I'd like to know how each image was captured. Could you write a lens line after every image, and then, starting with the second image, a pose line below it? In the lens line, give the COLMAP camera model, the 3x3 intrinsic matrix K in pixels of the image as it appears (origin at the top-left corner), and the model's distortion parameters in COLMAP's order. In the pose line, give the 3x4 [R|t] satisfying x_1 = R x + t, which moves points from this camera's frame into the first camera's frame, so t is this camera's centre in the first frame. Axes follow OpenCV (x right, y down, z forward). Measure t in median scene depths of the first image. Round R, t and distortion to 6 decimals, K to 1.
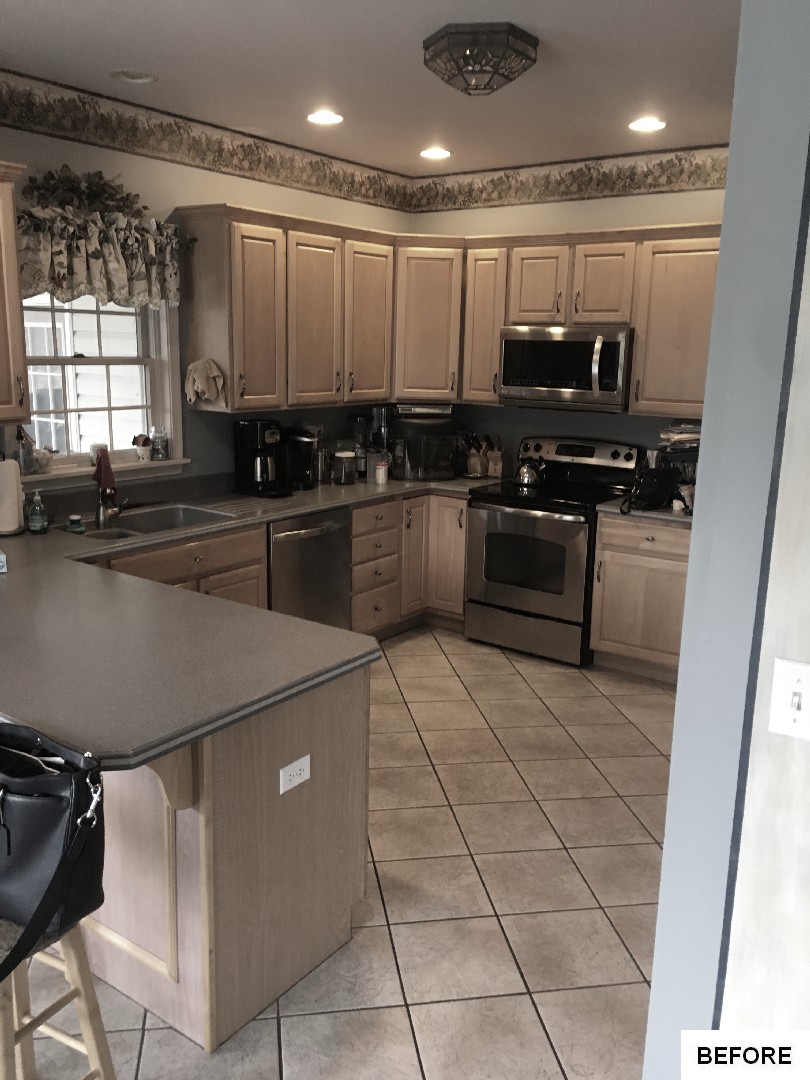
lens RADIAL K [[917.8, 0, 401.8], [0, 917.8, 536.1], [0, 0, 1]] dist [0.094246, -0.129721]
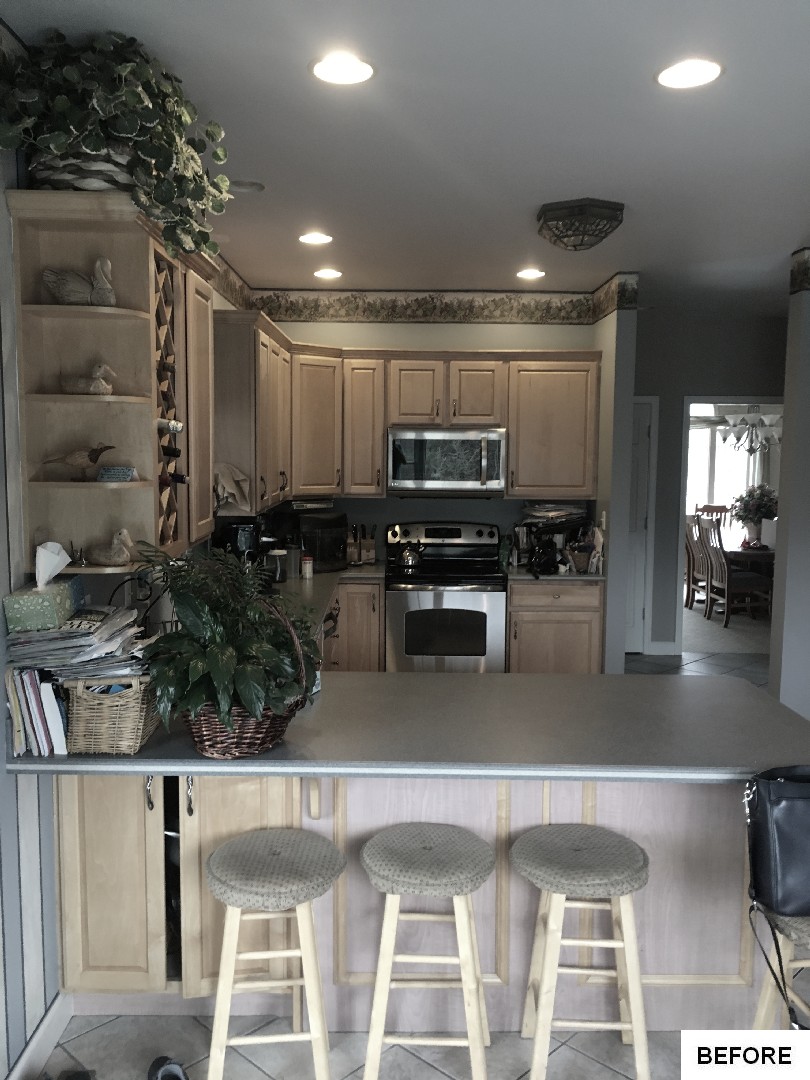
lens RADIAL K [[917.8, 0, 401.8], [0, 917.8, 536.1], [0, 0, 1]] dist [0.094246, -0.129721]
pose [[0.801268, -0.074130, 0.593695, -0.574096], [0.133451, 0.989440, -0.056565, -0.032791], [-0.583233, 0.124553, 0.802699, 0.114556]]
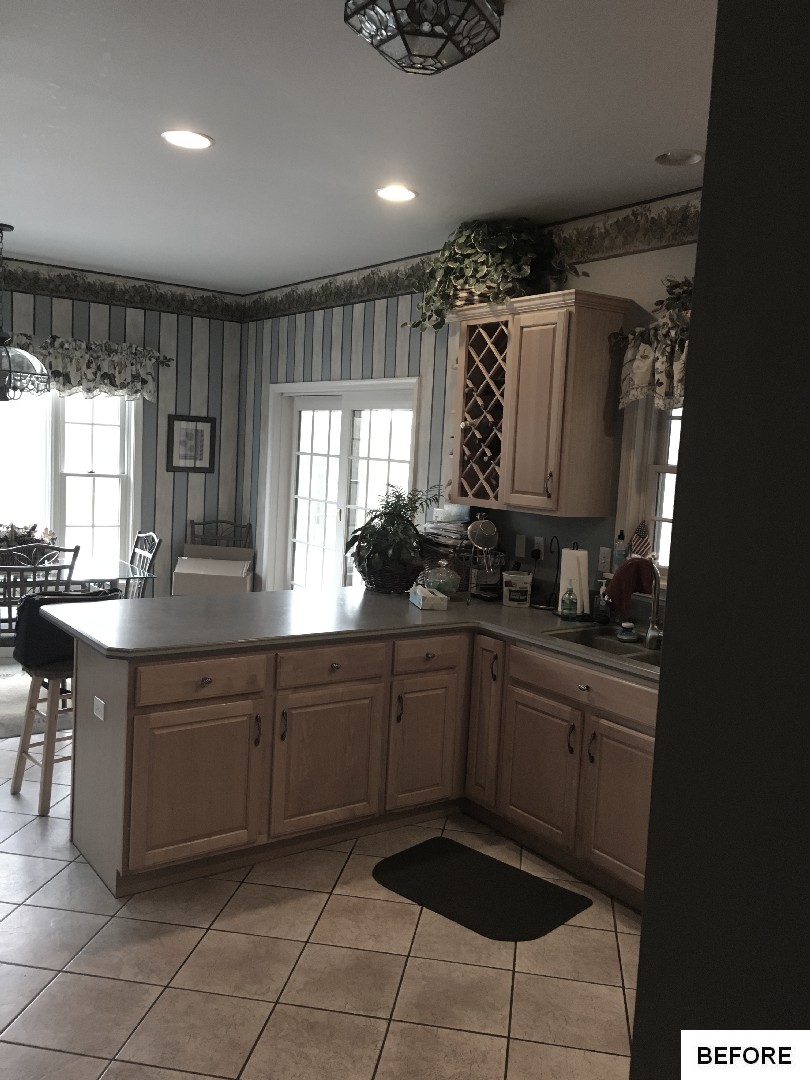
lens RADIAL K [[917.8, 0, 401.8], [0, 917.8, 536.1], [0, 0, 1]] dist [0.094246, -0.129721]
pose [[-0.323525, 0.059059, -0.944375, 0.506031], [-0.252825, 0.956368, 0.146422, -0.153542], [0.911817, 0.286133, -0.294477, 0.841211]]
